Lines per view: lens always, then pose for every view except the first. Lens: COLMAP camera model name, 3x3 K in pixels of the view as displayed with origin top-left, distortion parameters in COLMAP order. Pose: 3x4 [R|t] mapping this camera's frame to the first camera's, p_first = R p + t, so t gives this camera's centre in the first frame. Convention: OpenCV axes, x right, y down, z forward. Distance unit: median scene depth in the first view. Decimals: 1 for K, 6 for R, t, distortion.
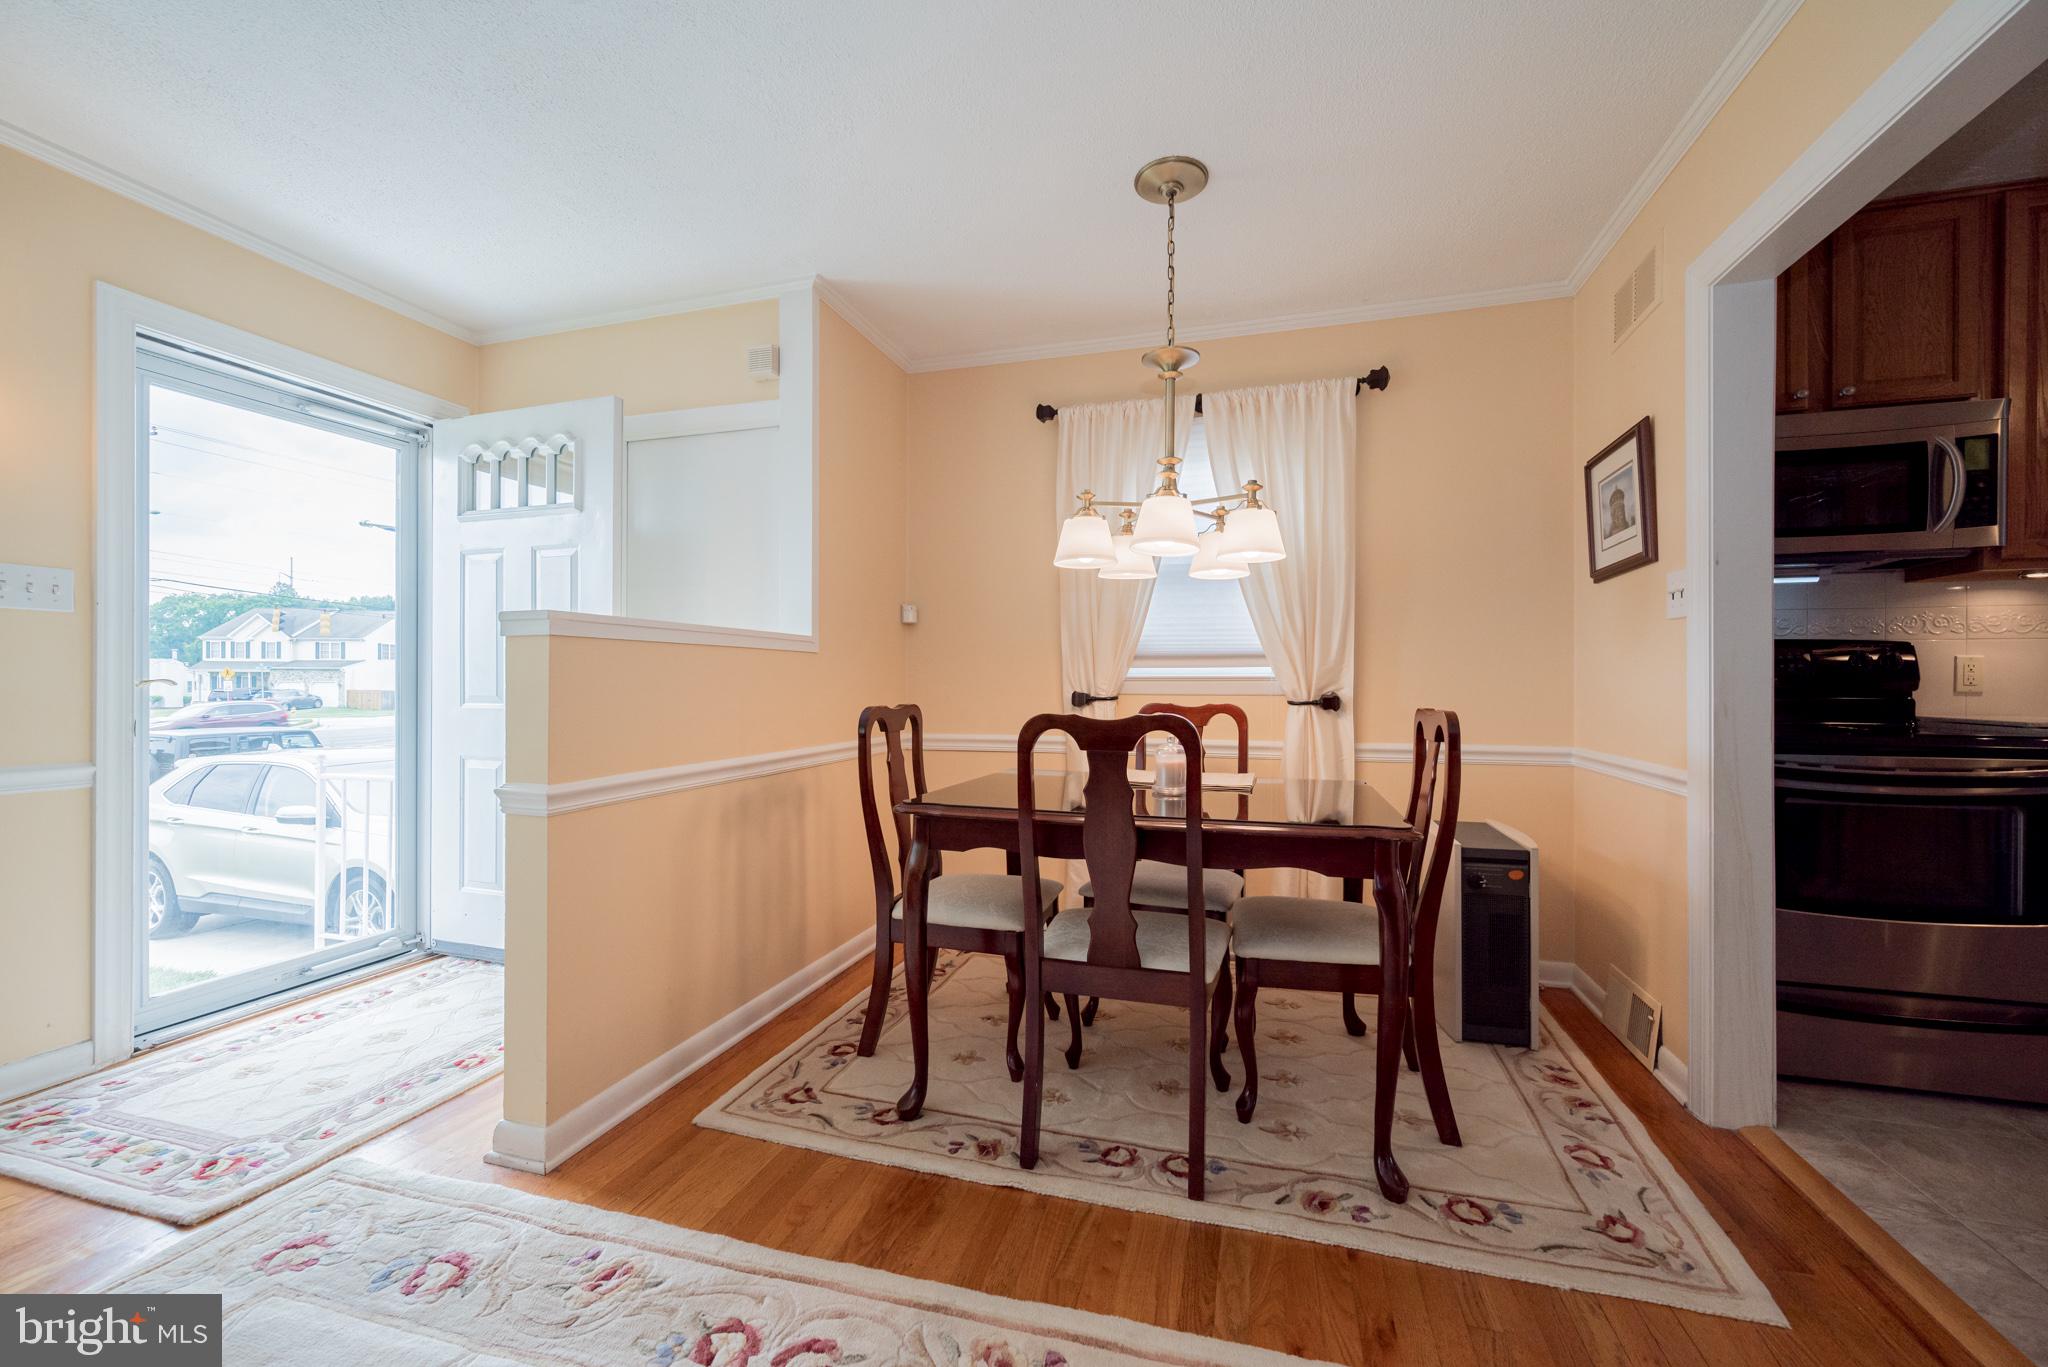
lens RADIAL K [[798.3, 0, 1017.7], [0, 798.3, 714.9], [0, 0, 1]] dist [-0.001062, -0.000775]
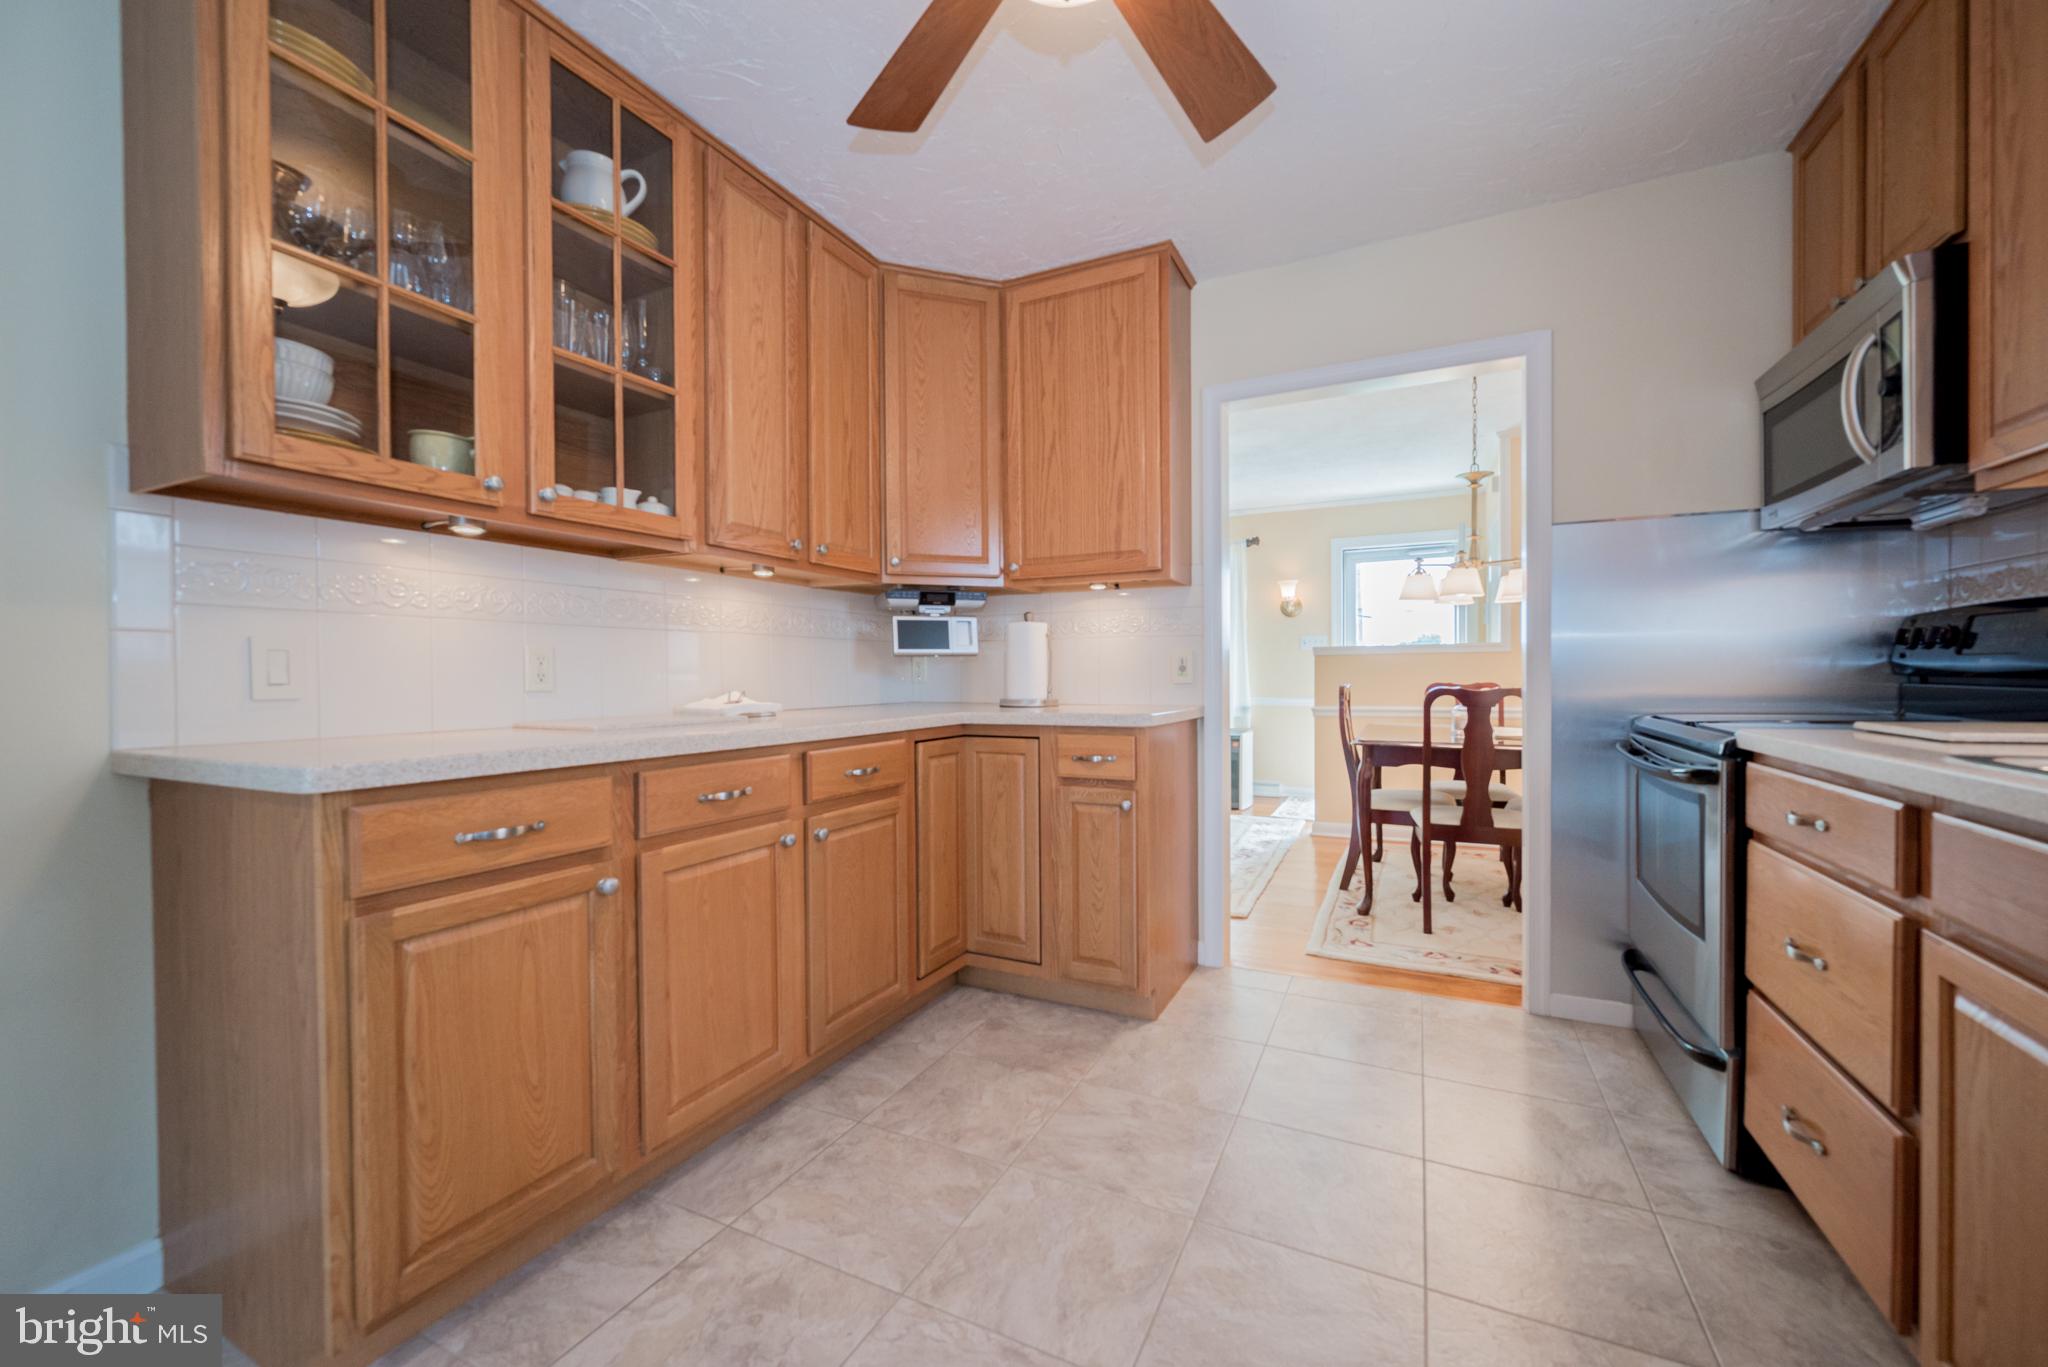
lens RADIAL K [[798.3, 0, 1022.7], [0, 798.3, 682.5], [0, 0, 1]] dist [-0.001062, -0.000775]
pose [[-0.176793, 0.011908, -0.984176, 2.056529], [0.005882, 0.999922, 0.011042, -0.039361], [0.984231, -0.003837, -0.176849, 0.355929]]
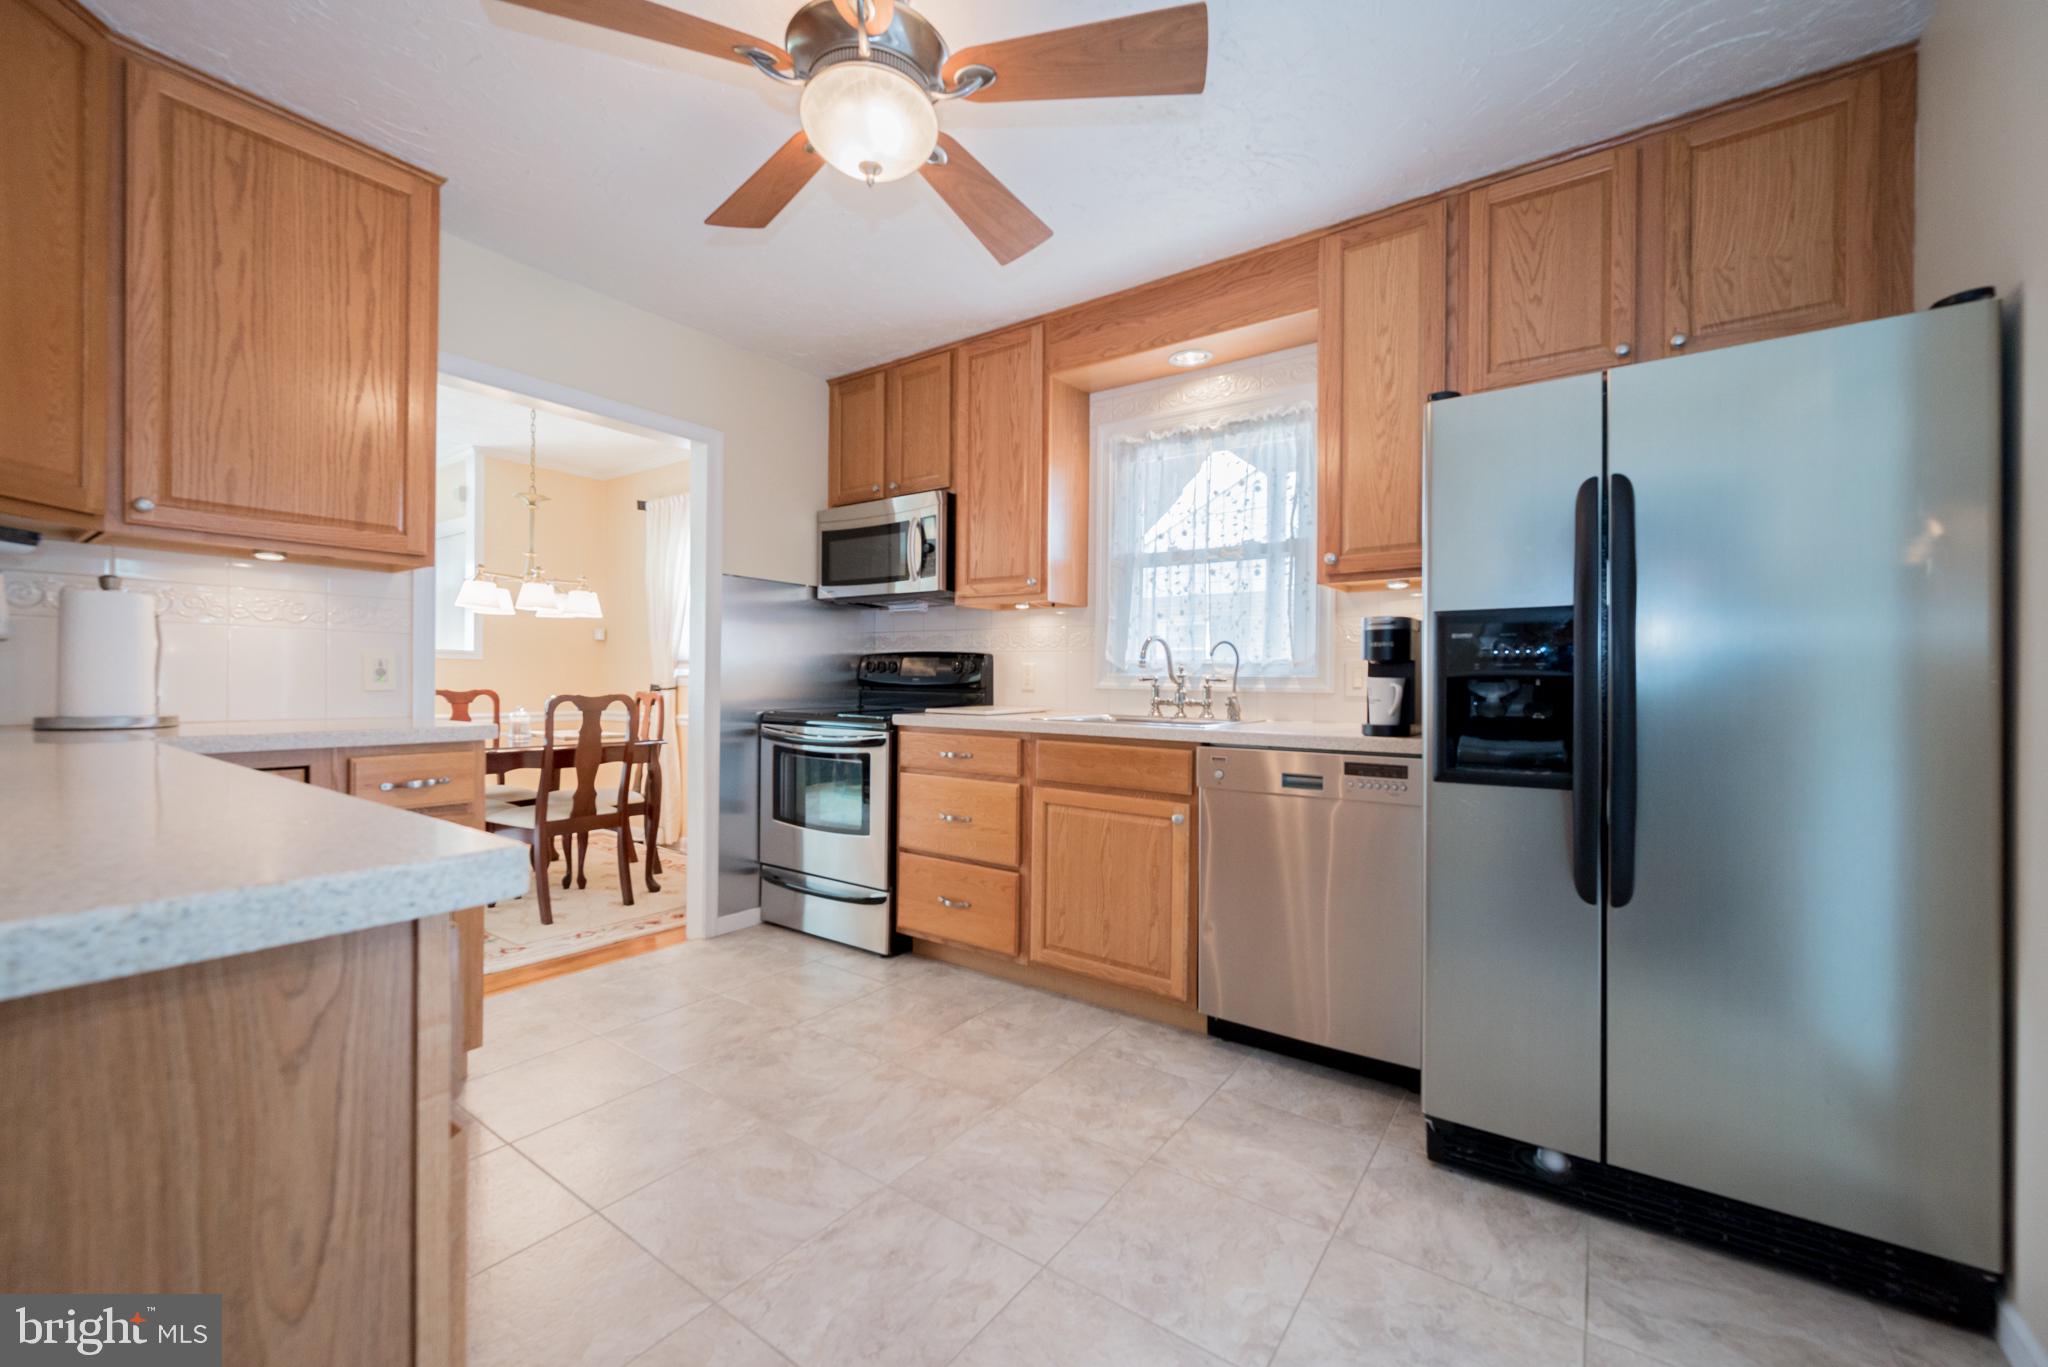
lens RADIAL K [[798.3, 0, 1036.6], [0, 798.3, 680.9], [0, 0, 1]] dist [-0.001062, -0.000775]
pose [[0.941356, 0.009261, -0.337288, 1.908719], [-0.010875, 0.999937, -0.002896, -0.041261], [0.337240, 0.006394, 0.941397, -0.346706]]
